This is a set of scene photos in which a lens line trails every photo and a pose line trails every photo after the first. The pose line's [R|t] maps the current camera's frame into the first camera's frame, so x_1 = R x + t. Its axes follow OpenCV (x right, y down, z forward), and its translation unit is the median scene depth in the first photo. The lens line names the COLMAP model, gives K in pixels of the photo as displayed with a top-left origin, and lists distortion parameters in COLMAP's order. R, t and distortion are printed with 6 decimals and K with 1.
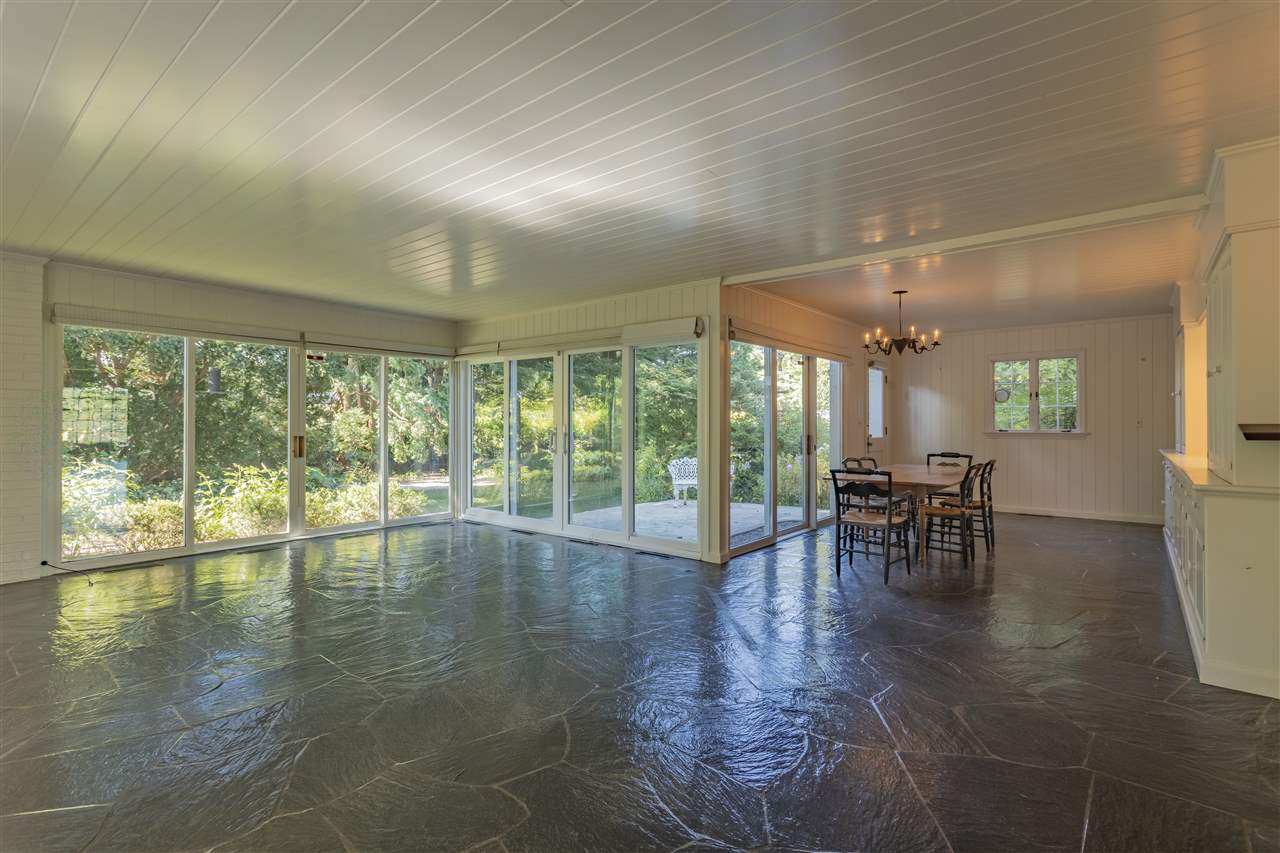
lens RADIAL K [[605.0, 0, 636.9], [0, 605.0, 421.3], [0, 0, 1]] dist [0.010068, -0.000092]
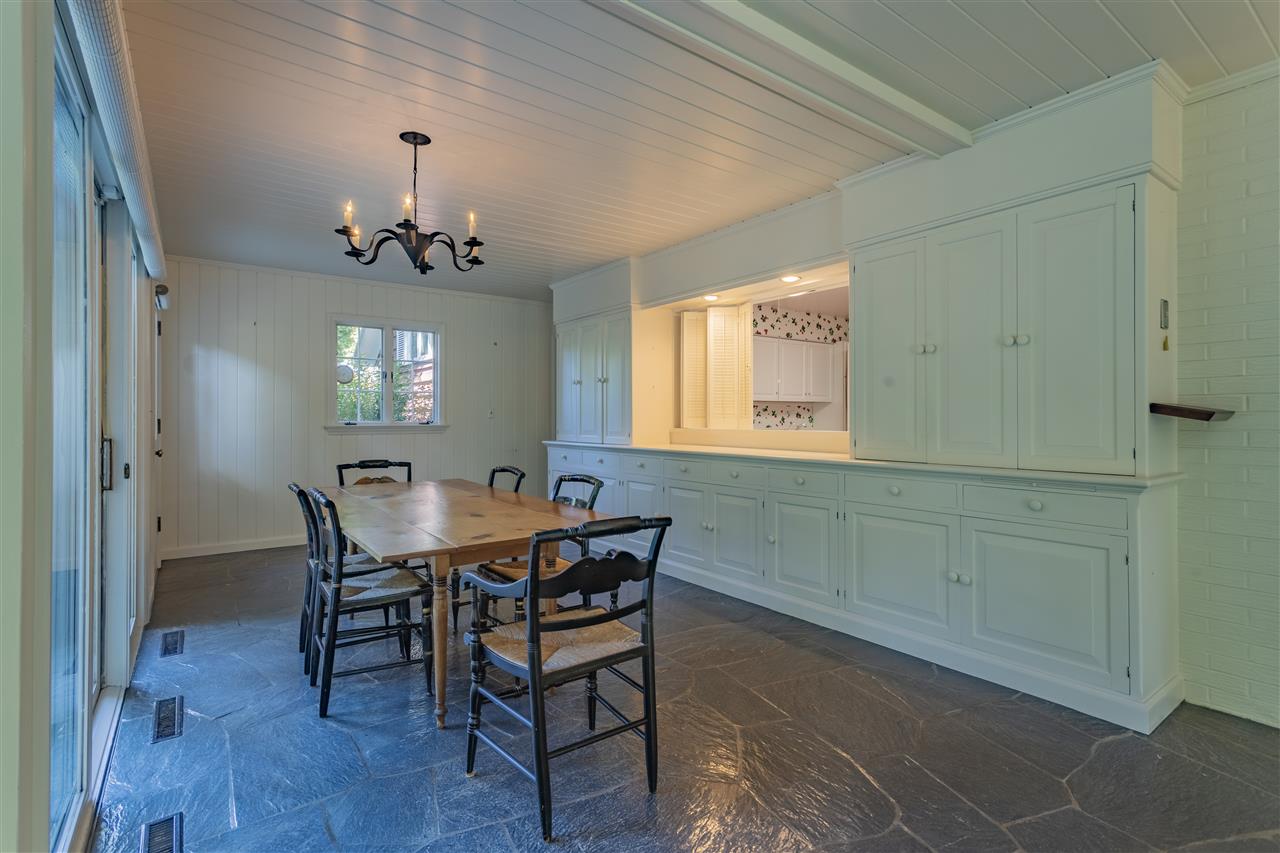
lens RADIAL K [[605.0, 0, 637.7], [0, 605.0, 416.4], [0, 0, 1]] dist [0.010068, -0.000092]
pose [[0.245406, 0.004081, 0.969412, 0.004632], [-0.001813, 0.999991, -0.003751, 0.008937], [-0.969419, -0.000838, 0.245411, 0.516635]]
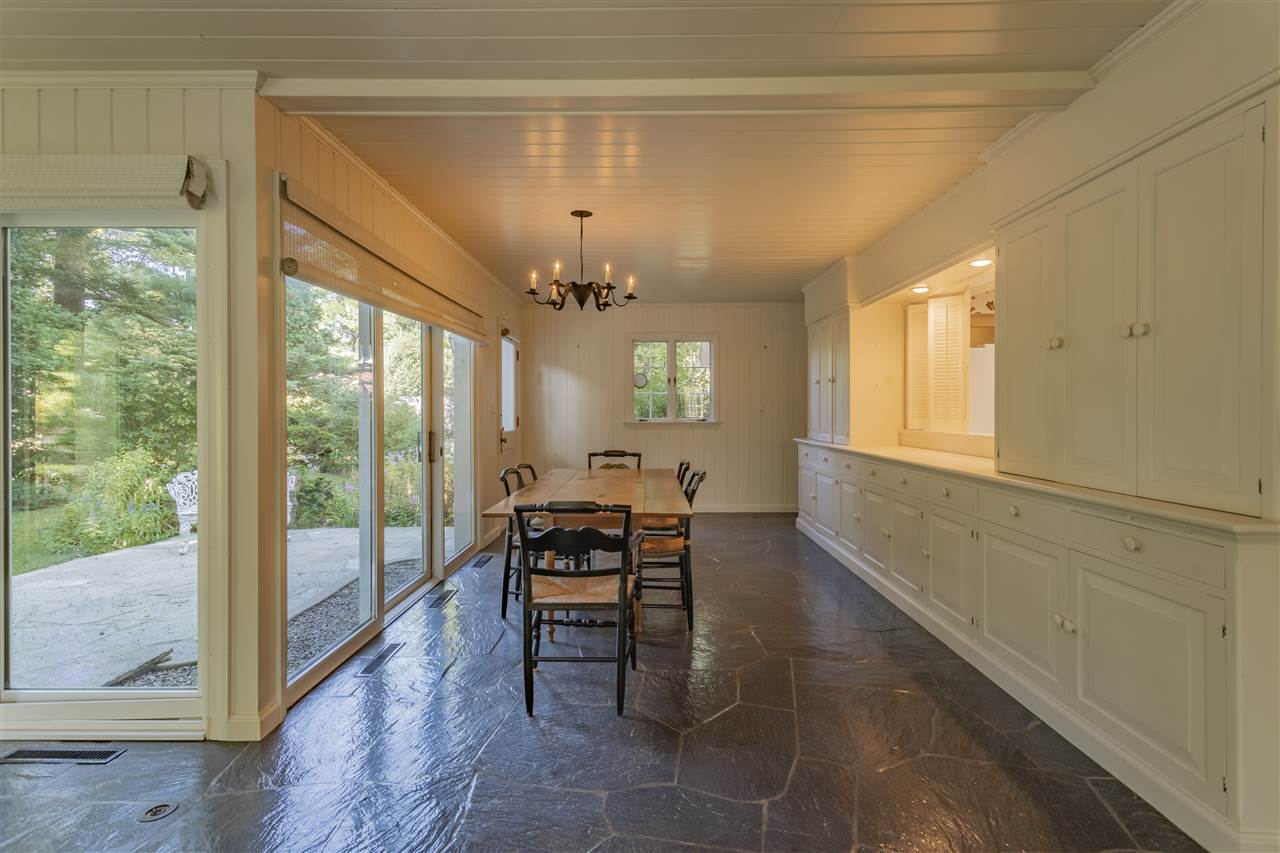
lens RADIAL K [[605.0, 0, 638.5], [0, 605.0, 415.6], [0, 0, 1]] dist [0.010068, -0.000092]
pose [[0.780823, -0.005410, 0.624729, 0.052095], [-0.001331, 0.999946, 0.010322, -0.000640], [-0.624751, -0.008891, 0.780773, 0.326880]]
